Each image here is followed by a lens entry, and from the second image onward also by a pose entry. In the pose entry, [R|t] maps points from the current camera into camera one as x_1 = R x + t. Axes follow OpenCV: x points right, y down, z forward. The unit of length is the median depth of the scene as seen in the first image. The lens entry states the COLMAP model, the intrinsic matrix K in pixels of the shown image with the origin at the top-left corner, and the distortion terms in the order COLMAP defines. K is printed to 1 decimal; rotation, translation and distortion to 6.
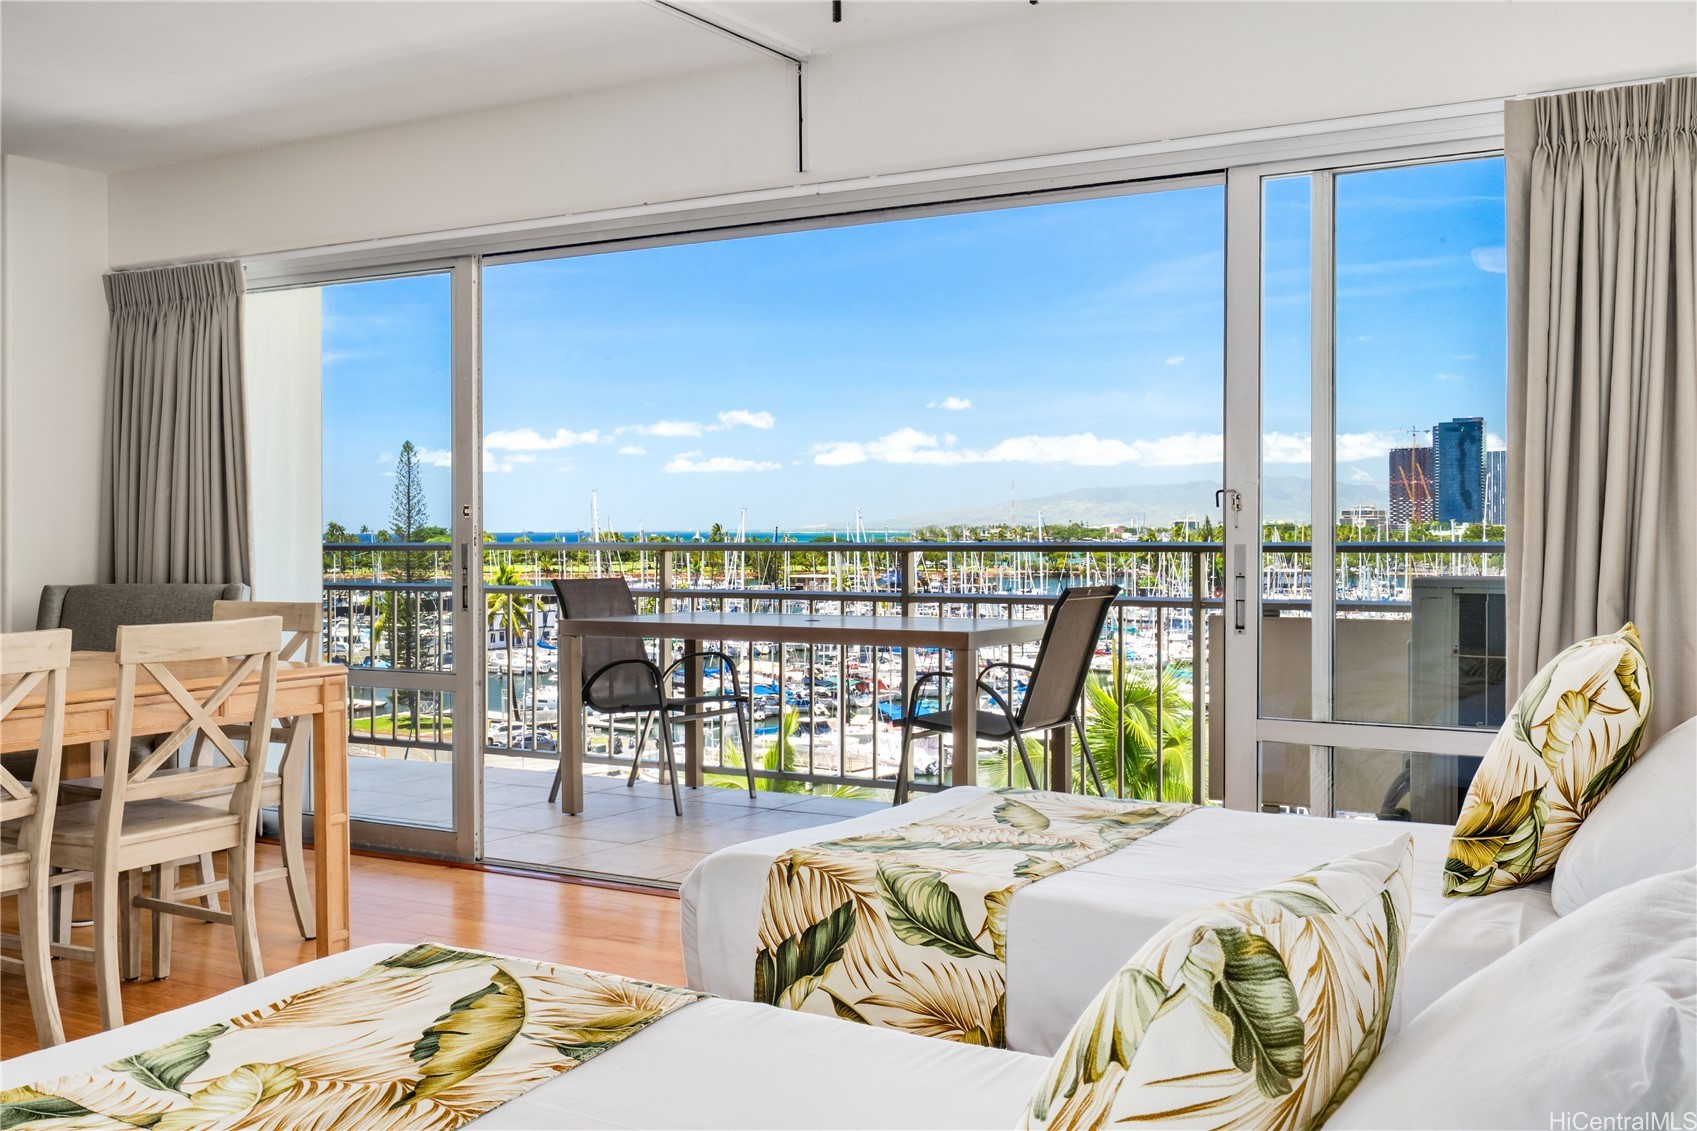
lens RADIAL K [[1691.2, 0, 754.3], [0, 1691.2, 567.7], [0, 0, 1]] dist [0.016187, -0.012366]
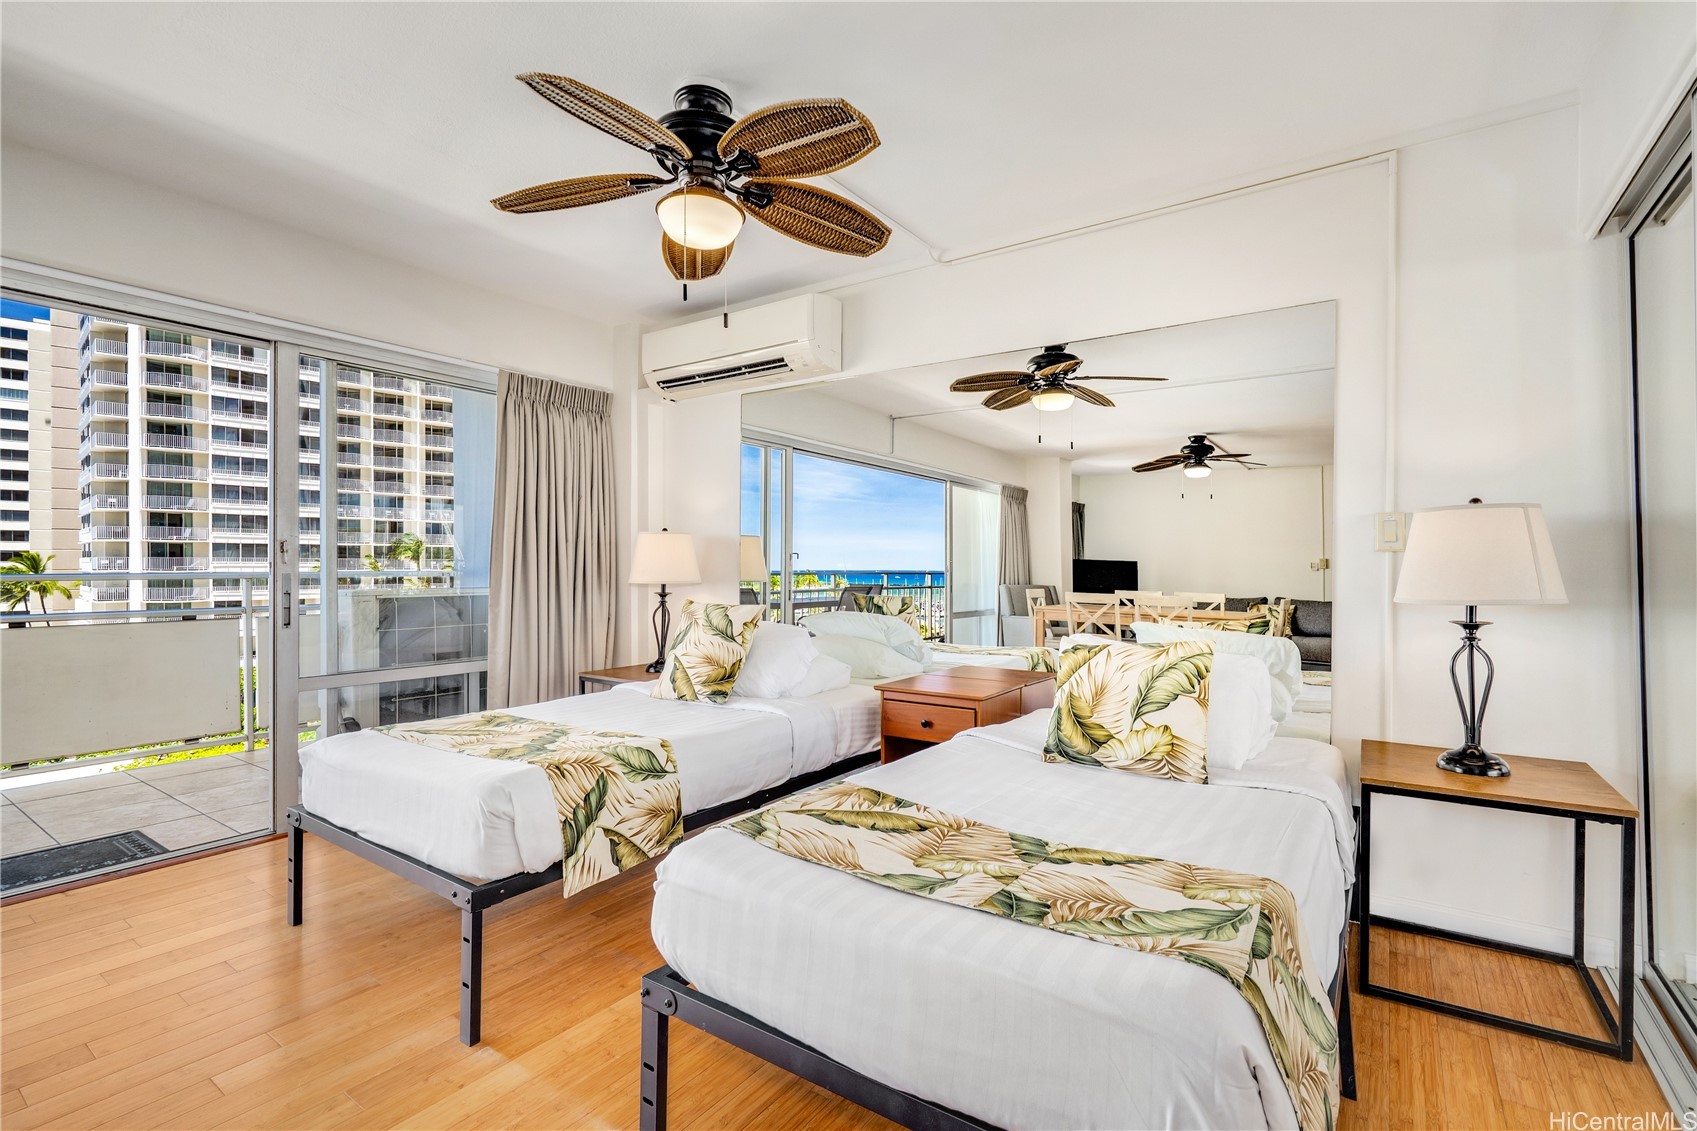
lens RADIAL K [[801.0, 0, 848.5], [0, 801.0, 565.5], [0, 0, 1]] dist [-0.000119, 0.000033]
pose [[0.036194, 0.003852, 0.999337, -0.800094], [0.019956, 0.999790, -0.004576, -0.012125], [-0.999146, 0.020108, 0.036110, 0.727396]]
